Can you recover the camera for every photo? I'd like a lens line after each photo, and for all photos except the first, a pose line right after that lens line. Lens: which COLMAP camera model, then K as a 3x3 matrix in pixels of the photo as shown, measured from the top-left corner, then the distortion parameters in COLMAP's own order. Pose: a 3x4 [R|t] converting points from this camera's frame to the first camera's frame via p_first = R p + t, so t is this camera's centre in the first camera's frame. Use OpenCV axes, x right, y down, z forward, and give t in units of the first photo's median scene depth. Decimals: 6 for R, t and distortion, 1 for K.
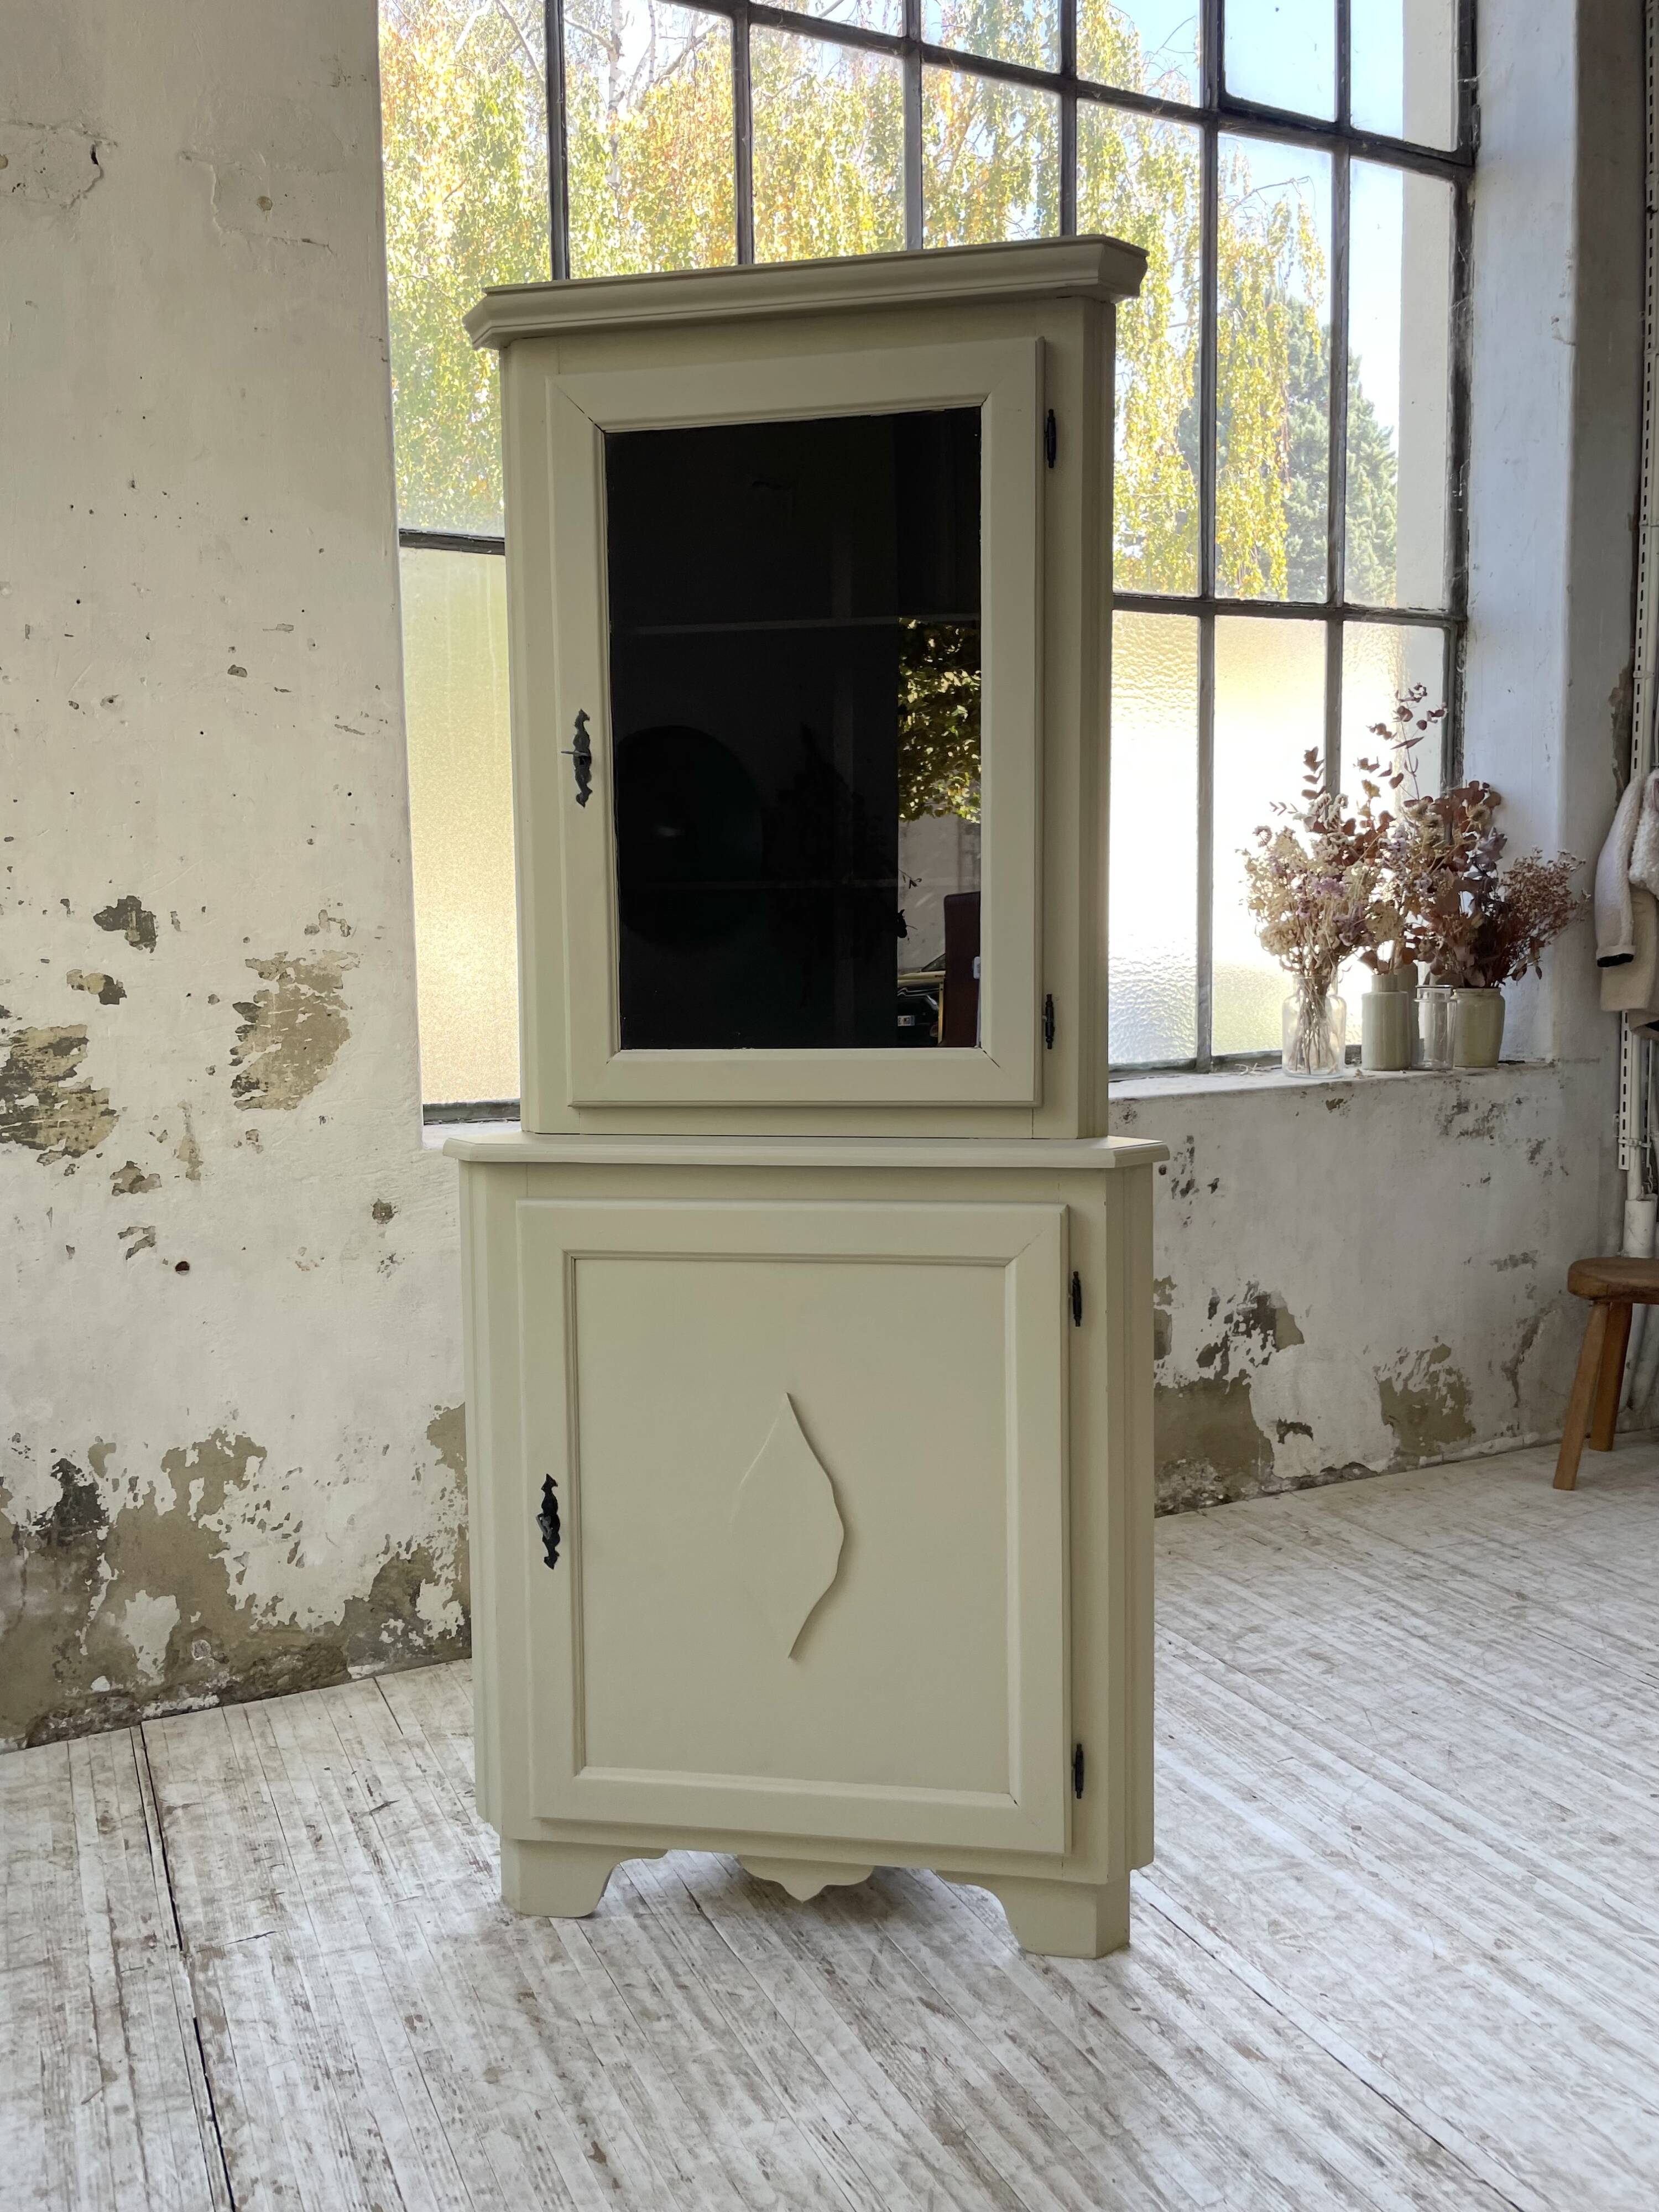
lens RADIAL K [[1676.2, 0, 828.5], [0, 1676.2, 1090.8], [0, 0, 1]] dist [0.085315, -0.117181]
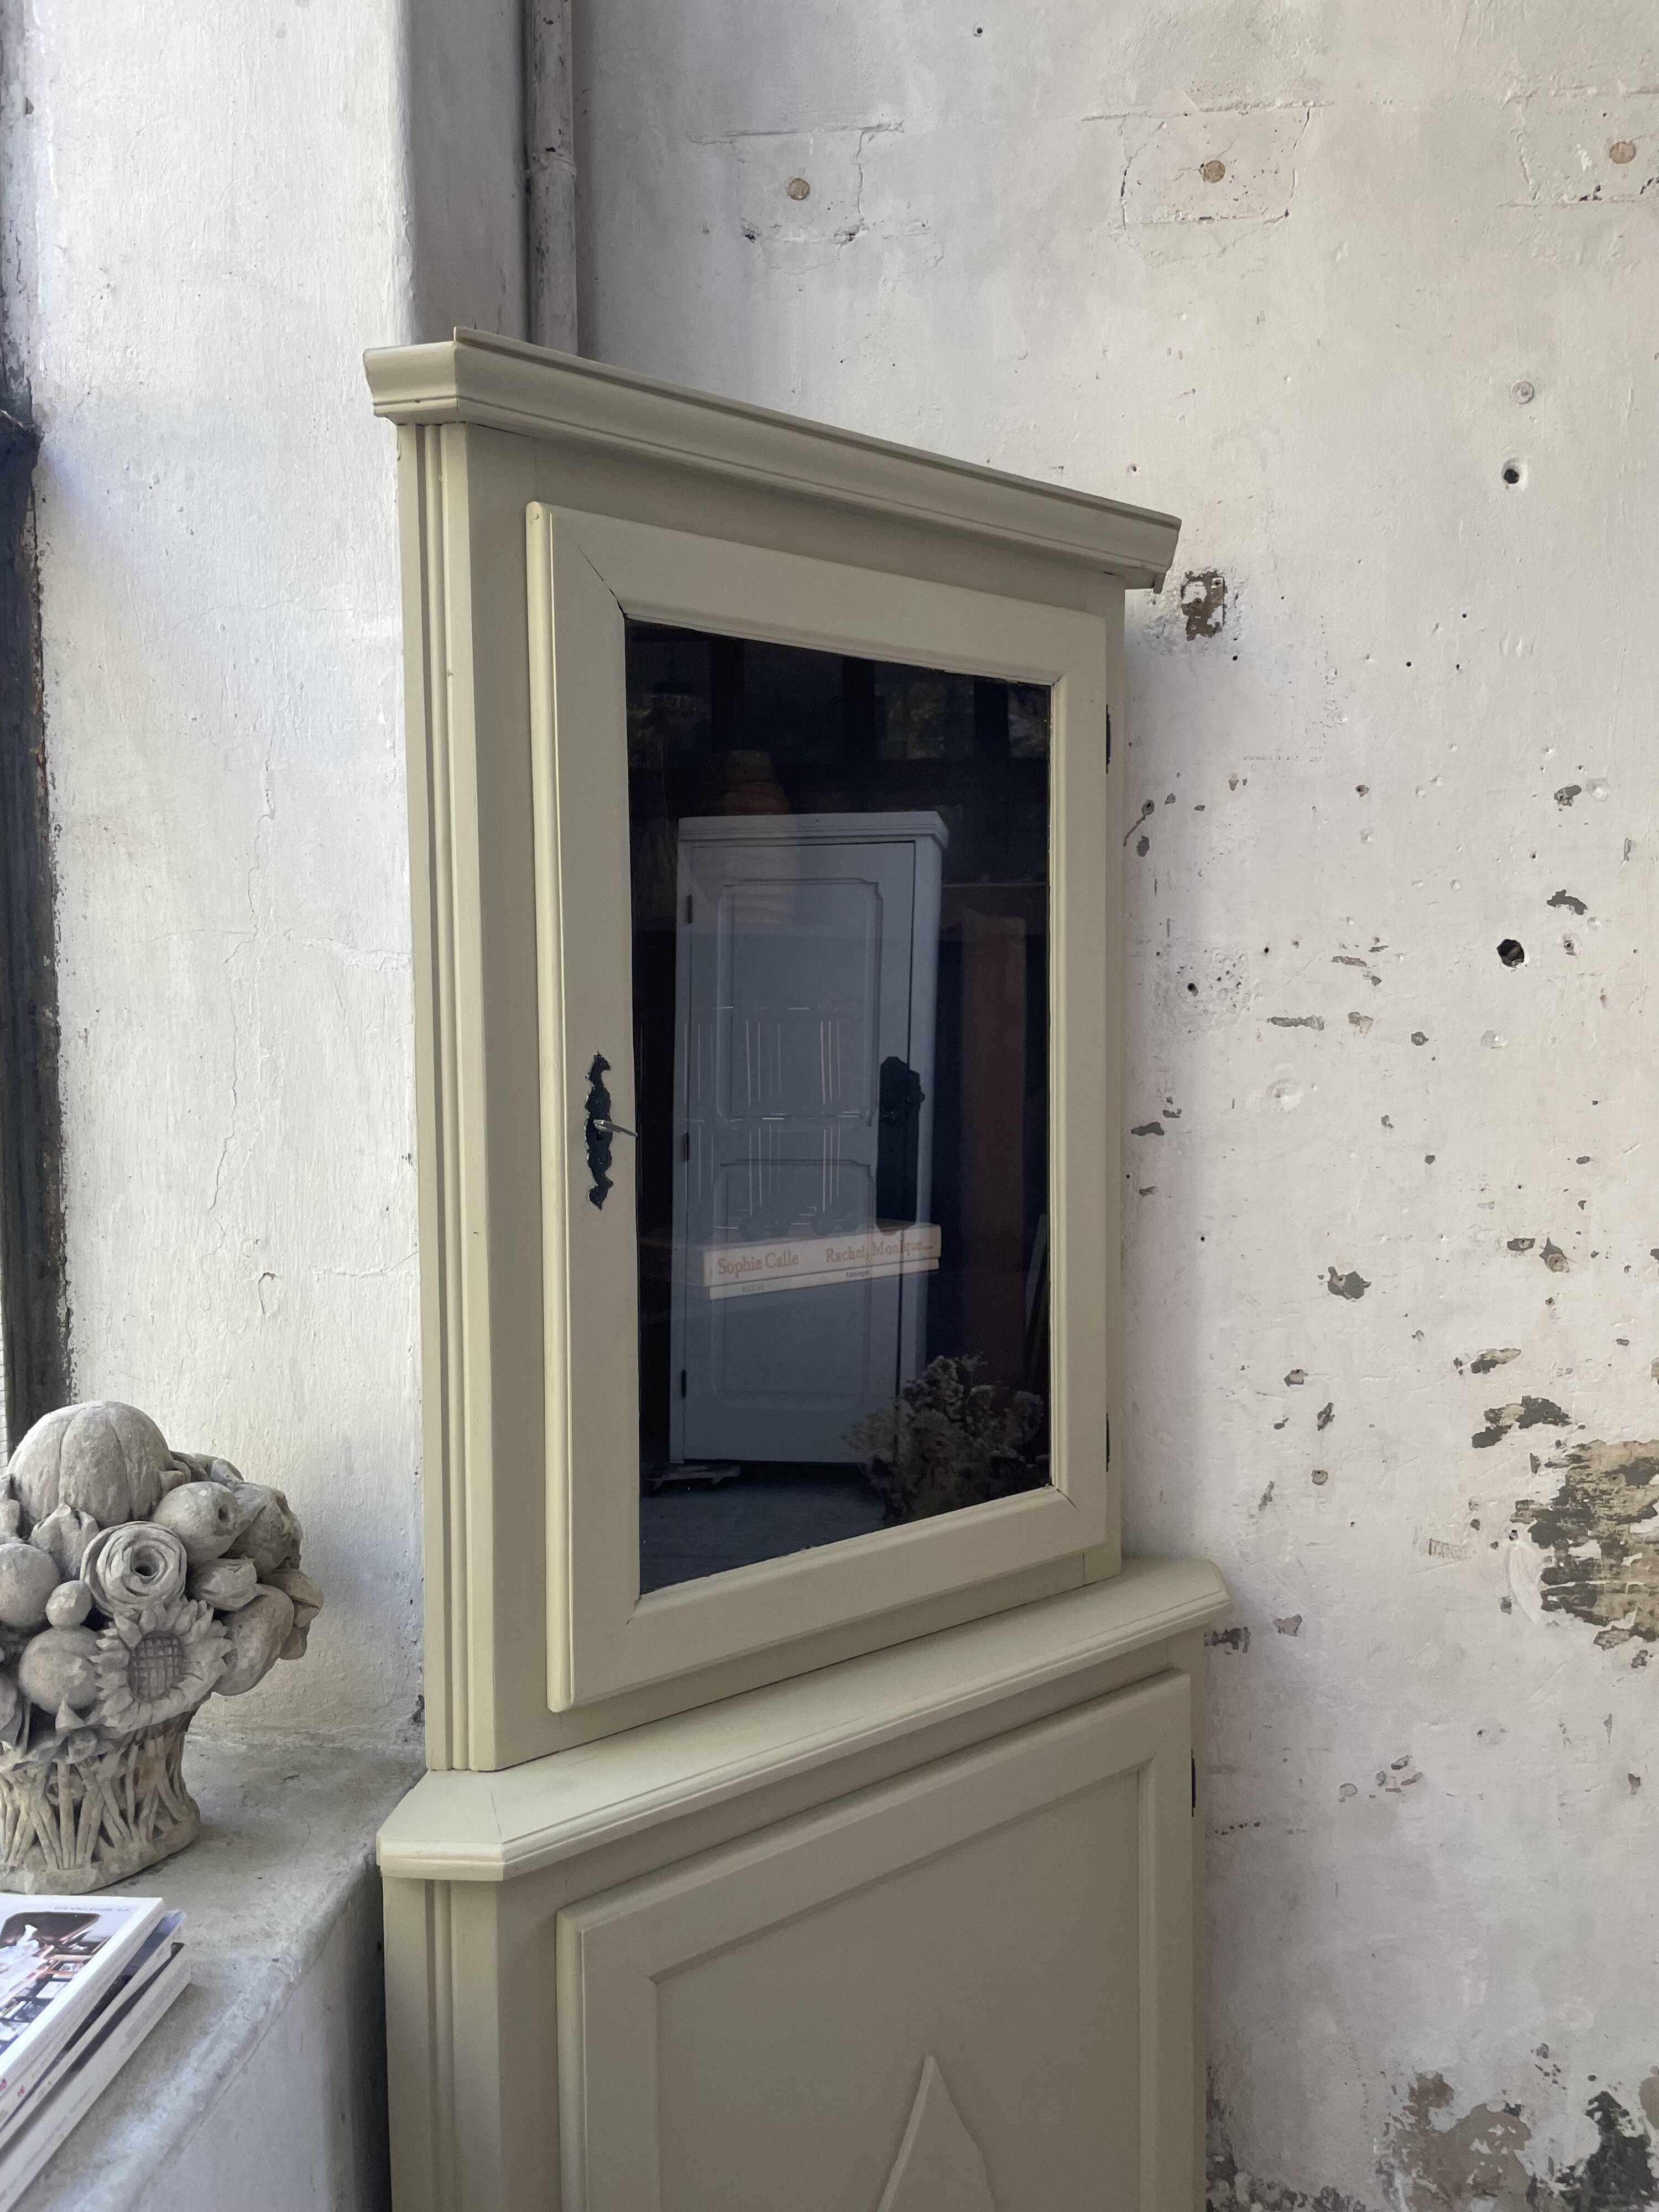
lens RADIAL K [[1675.8, 0, 847.7], [0, 1675.8, 1104.2], [0, 0, 1]] dist [0.084908, -0.117157]
pose [[0.862524, 0.025223, -0.505388, -0.378777], [-0.044626, 0.998657, -0.026320, -0.133689], [0.504045, 0.045255, 0.862491, 0.268488]]
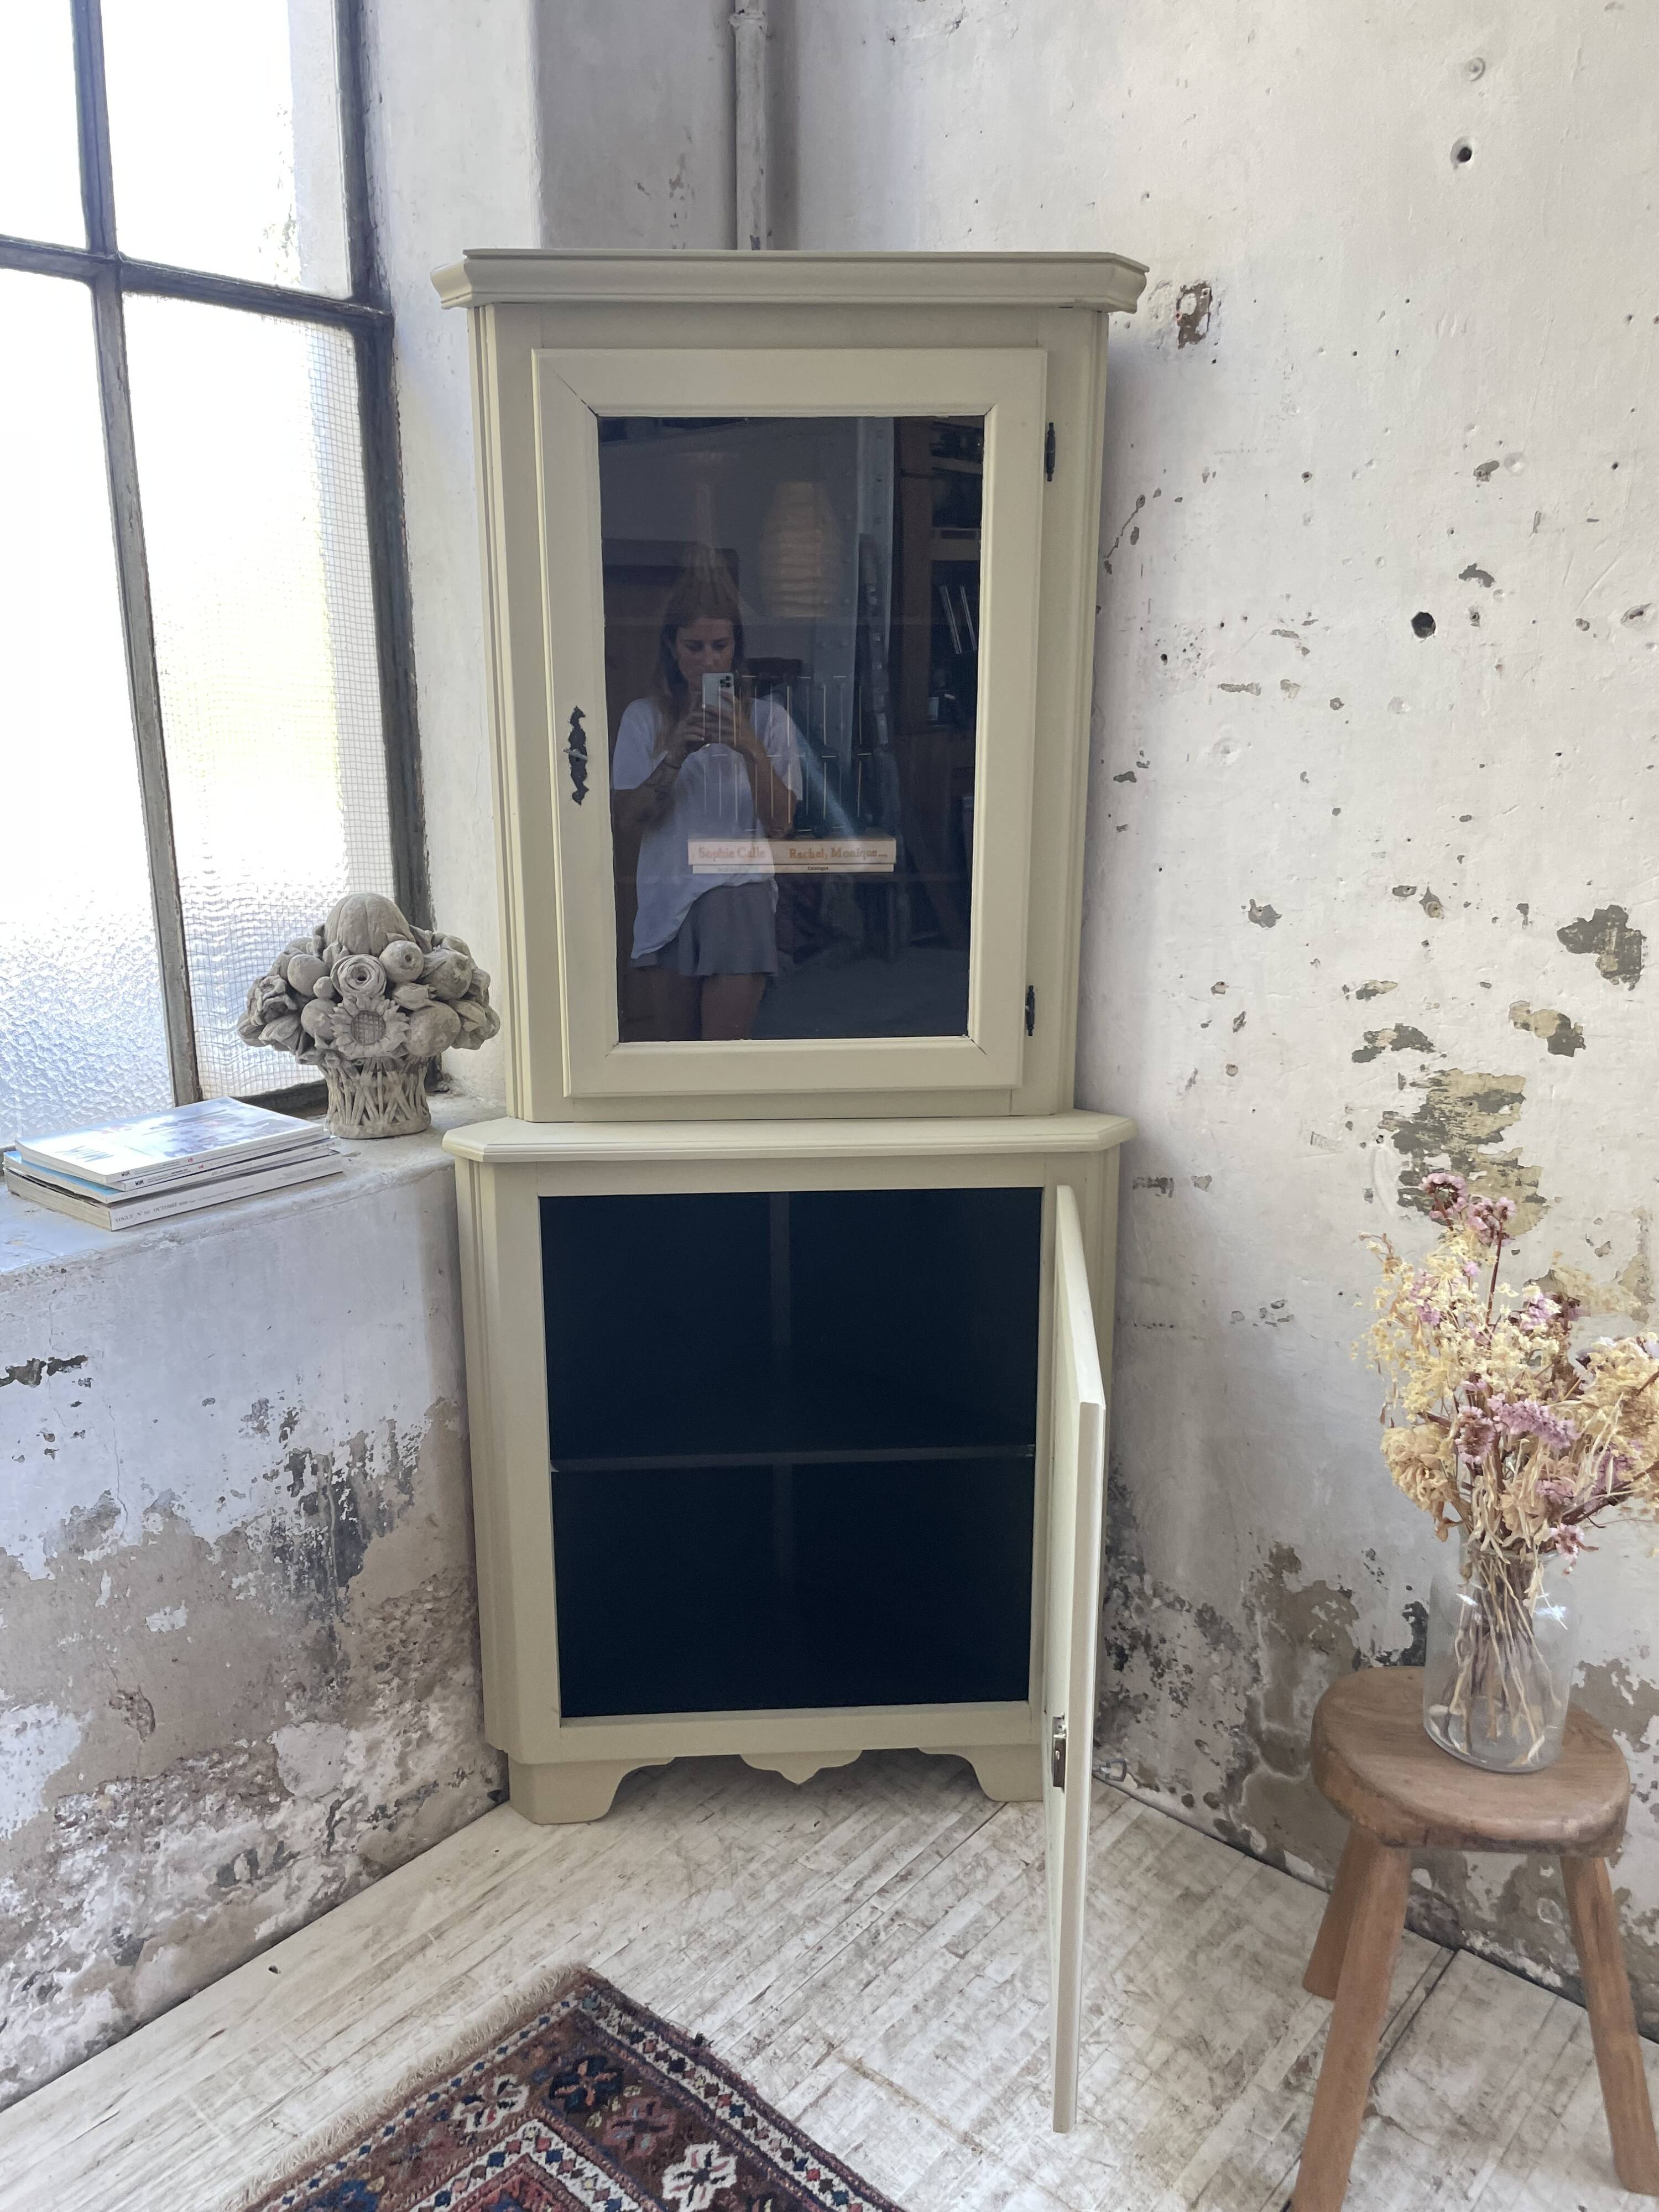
lens RADIAL K [[1674.7, 0, 810.8], [0, 1674.7, 1105.5], [0, 0, 1]] dist [0.080781, -0.112303]
pose [[0.398544, 0.233186, -0.887010, 0.083063], [-0.084545, 0.972361, 0.217637, -0.155947], [0.913244, -0.011746, 0.407243, 0.419845]]
